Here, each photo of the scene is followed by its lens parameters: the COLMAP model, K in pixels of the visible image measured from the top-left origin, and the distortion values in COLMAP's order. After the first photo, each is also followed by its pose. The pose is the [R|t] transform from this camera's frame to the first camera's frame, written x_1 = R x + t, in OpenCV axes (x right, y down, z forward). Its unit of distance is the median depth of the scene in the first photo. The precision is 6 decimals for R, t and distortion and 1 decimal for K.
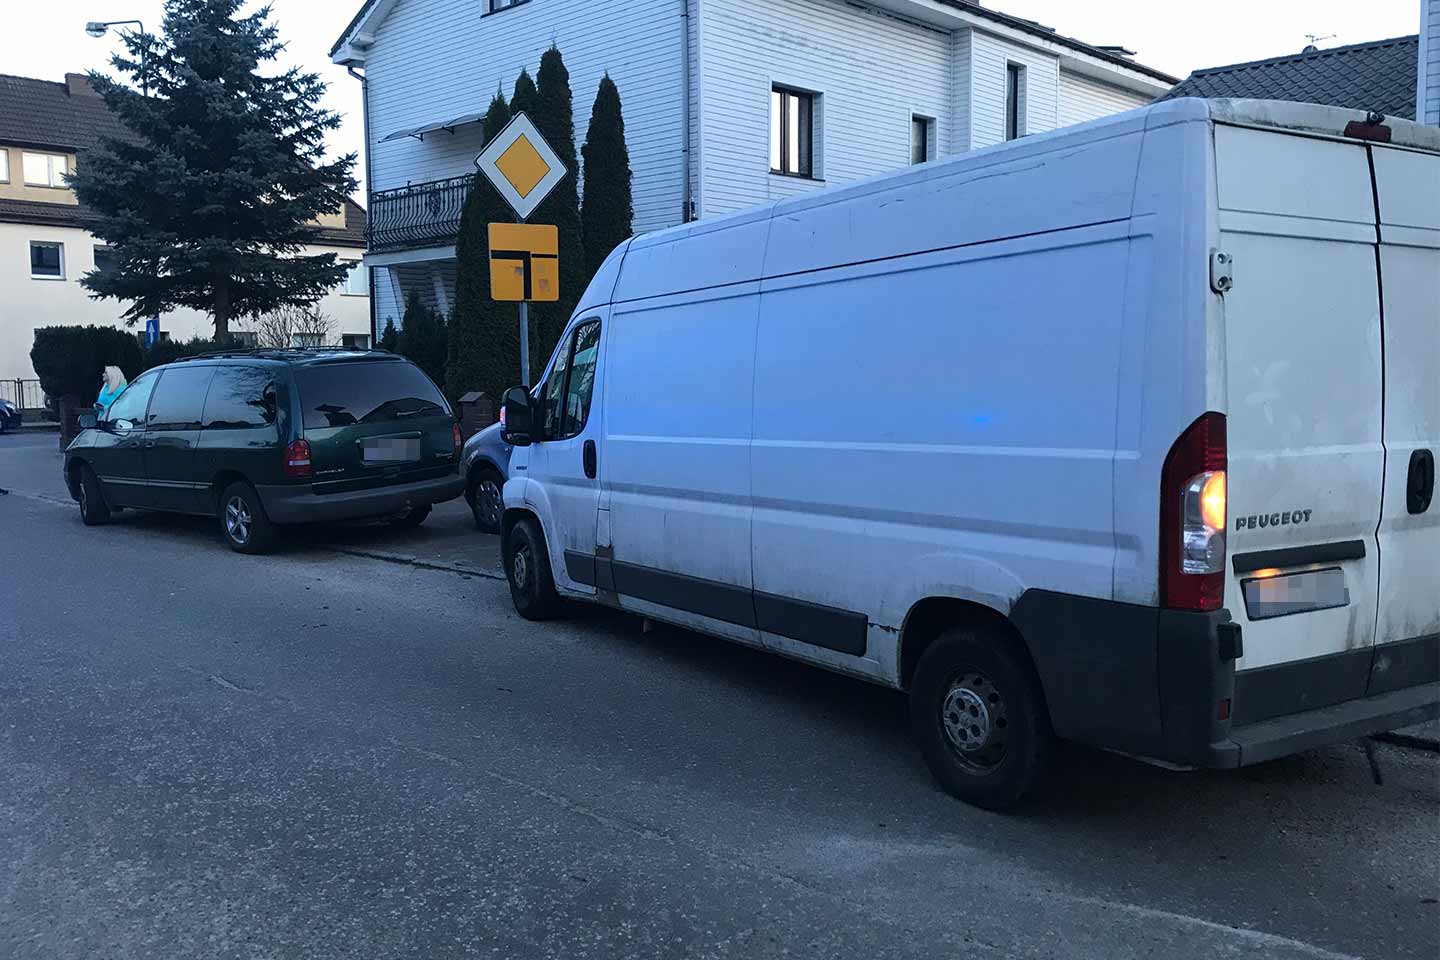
lens RADIAL K [[1202.1, 0, 629.8], [0, 1202.1, 498.5], [0, 0, 1]] dist [0.090743, -0.108547]
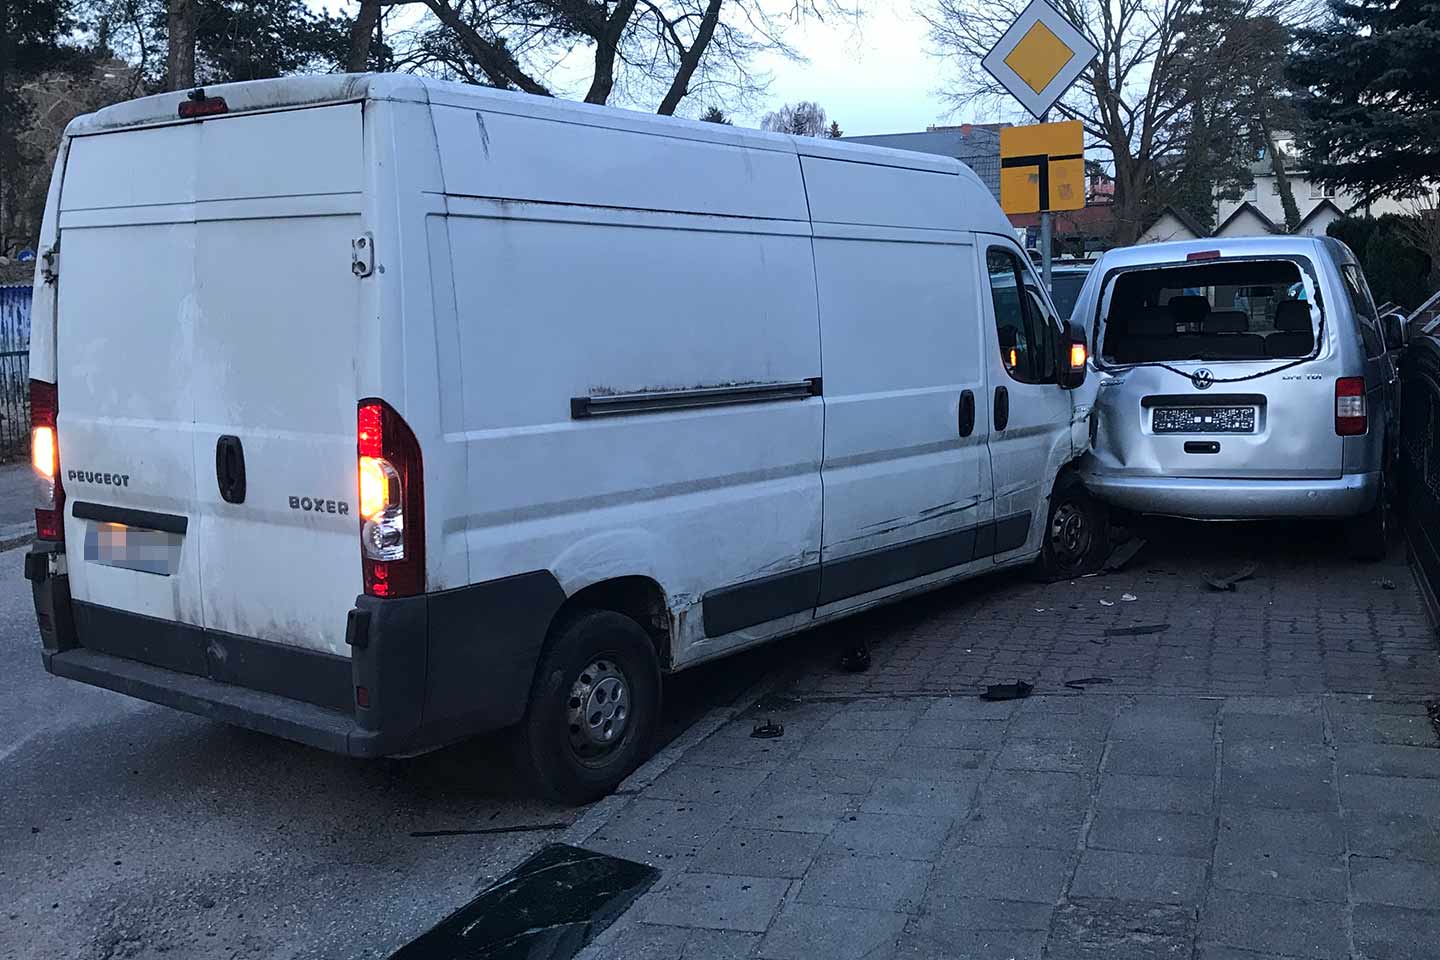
lens RADIAL K [[1301.1, 0, 718.2], [0, 1301.1, 400.6], [0, 0, 1]] dist [0.098207, -0.170549]
pose [[0.453689, 0.086795, -0.886923, 1.765391], [-0.070037, 0.995640, 0.061608, -0.160550], [0.888404, 0.034166, 0.457790, 0.898551]]
